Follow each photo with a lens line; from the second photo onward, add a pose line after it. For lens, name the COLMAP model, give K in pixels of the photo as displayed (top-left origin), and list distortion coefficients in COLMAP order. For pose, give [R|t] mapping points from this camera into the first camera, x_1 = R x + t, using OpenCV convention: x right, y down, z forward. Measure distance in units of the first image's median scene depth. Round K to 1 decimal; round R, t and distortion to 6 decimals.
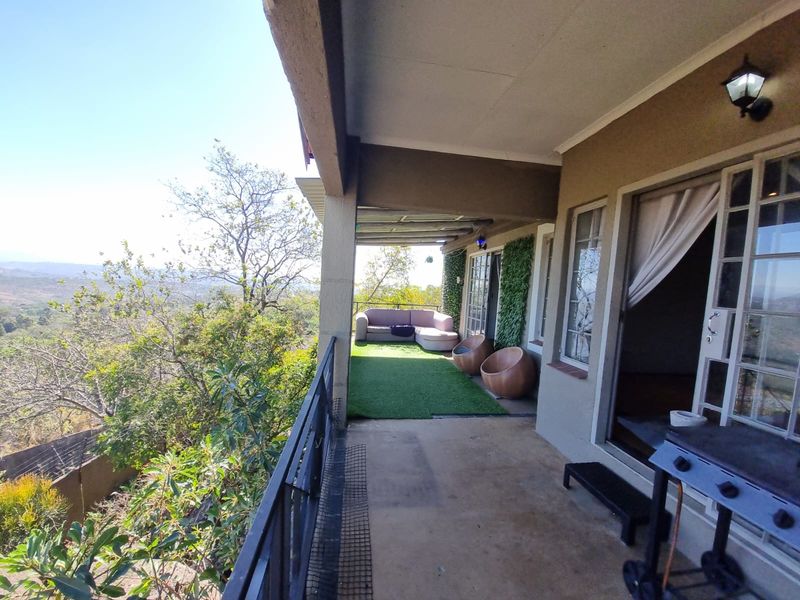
lens RADIAL K [[308.9, 0, 394.9], [0, 308.9, 301.6], [0, 0, 1]] dist [0.001930, -0.000827]
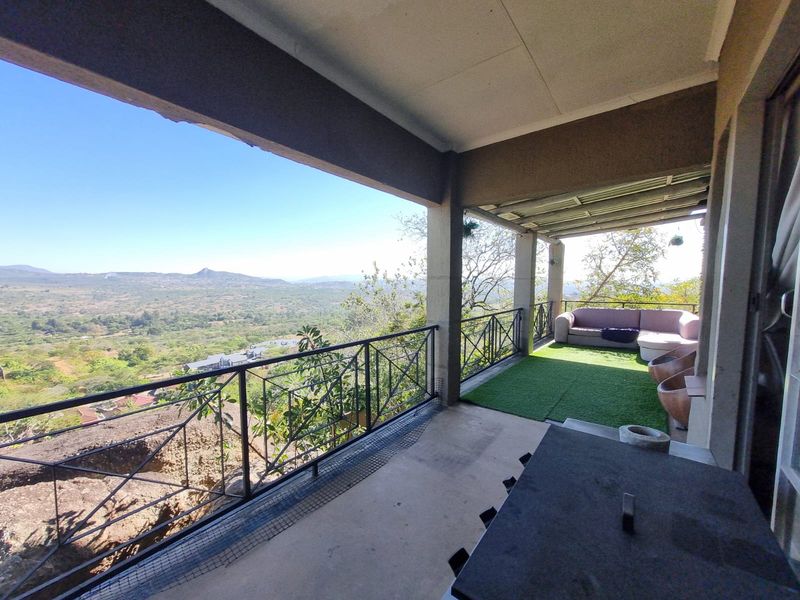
lens RADIAL K [[308.9, 0, 394.6], [0, 308.9, 300.0], [0, 0, 1]] dist [0.001930, -0.000827]
pose [[0.701266, -0.019398, -0.712636, 0.194764], [0.008001, 0.999781, -0.019340, 0.014596], [0.712855, 0.007861, 0.701267, 0.019233]]
